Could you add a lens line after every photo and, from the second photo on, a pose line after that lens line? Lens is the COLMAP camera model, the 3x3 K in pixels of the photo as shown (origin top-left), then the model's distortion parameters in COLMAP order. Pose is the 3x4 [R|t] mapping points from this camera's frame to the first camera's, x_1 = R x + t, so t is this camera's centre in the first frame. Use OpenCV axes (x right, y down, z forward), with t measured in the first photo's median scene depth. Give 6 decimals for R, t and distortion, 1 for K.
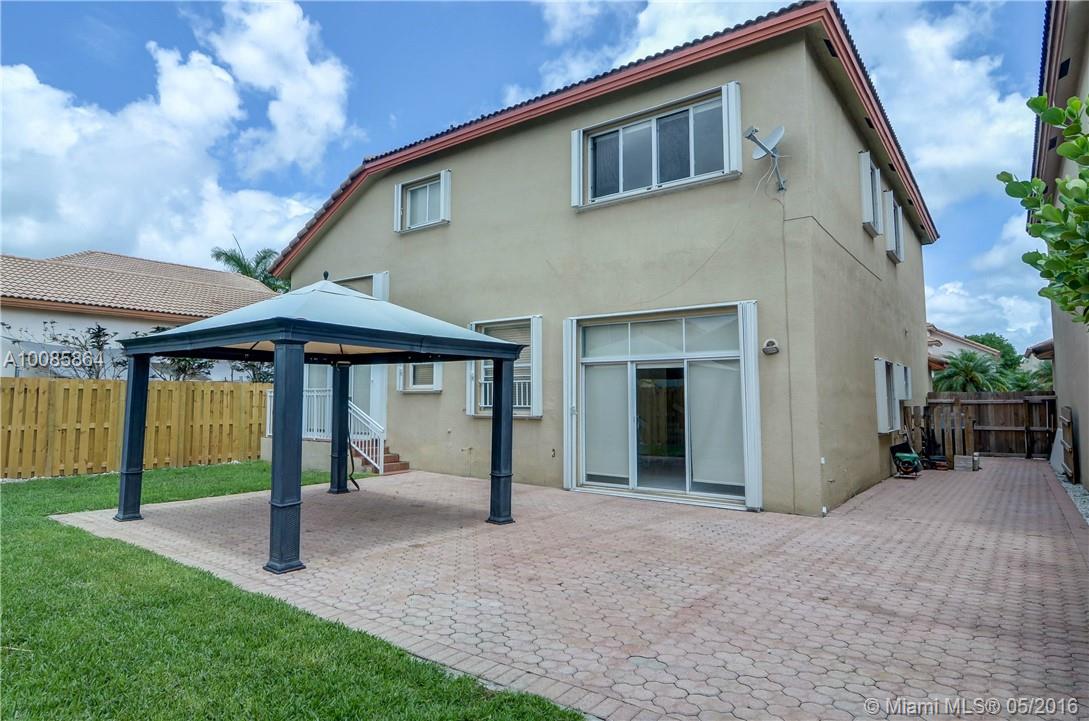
lens RADIAL K [[613.4, 0, 544.5], [0, 613.4, 360.5], [0, 0, 1]] dist [0.001803, 0.000155]
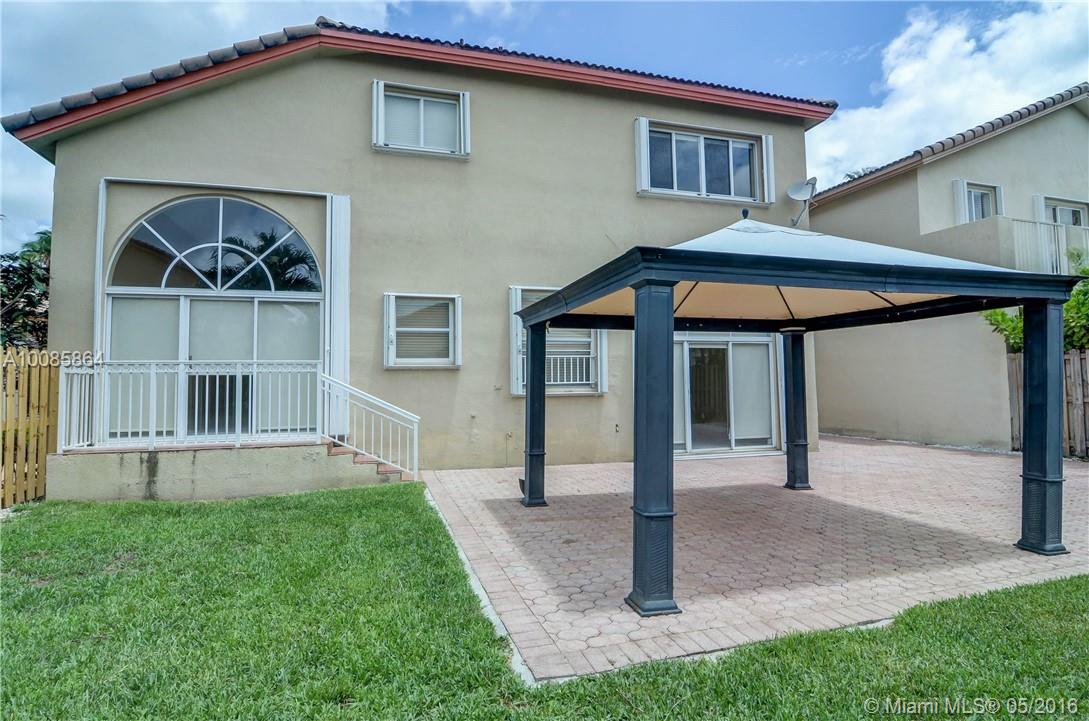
lens RADIAL K [[567.6, 0, 544.9], [0, 567.6, 355.6], [0, 0, 1]] dist [-0.000997, 0.000030]
pose [[0.594820, 0.022710, 0.803538, -0.819101], [-0.039013, 0.999239, 0.000639, 0.035639], [-0.802912, -0.031728, 0.595253, 0.549219]]
